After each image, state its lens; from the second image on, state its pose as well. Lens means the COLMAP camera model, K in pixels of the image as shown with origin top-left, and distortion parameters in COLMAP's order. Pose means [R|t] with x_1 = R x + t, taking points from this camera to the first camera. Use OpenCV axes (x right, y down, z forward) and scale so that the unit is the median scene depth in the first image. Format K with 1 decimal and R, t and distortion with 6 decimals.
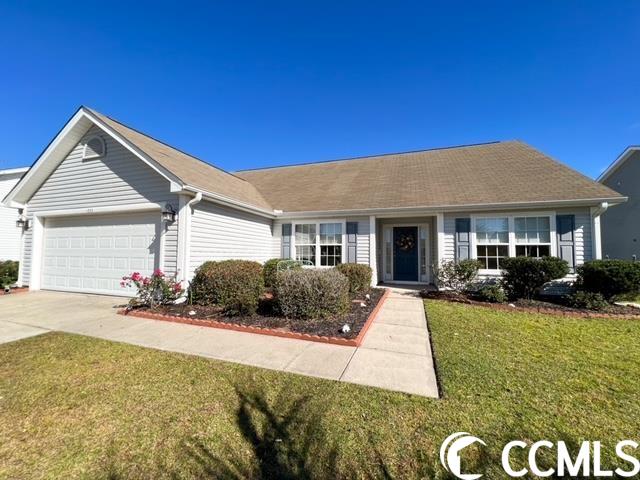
lens RADIAL K [[256.9, 0, 321.1], [0, 256.9, 239.3], [0, 0, 1]] dist [0.001420, -0.000132]
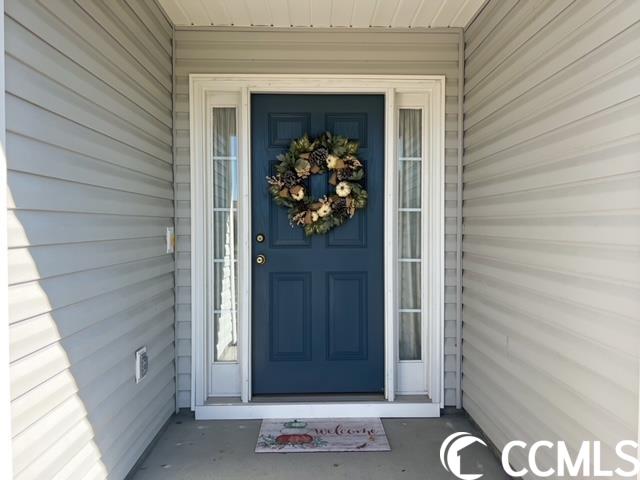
lens RADIAL K [[484.9, 0, 320.2], [0, 484.9, 238.5], [0, 0, 1]] dist [0.001050, 0.000059]
pose [[0.938034, -0.013665, 0.346273, 0.216671], [-0.008620, 0.997993, 0.062737, 0.029104], [-0.346436, -0.061834, 0.936034, 0.695815]]
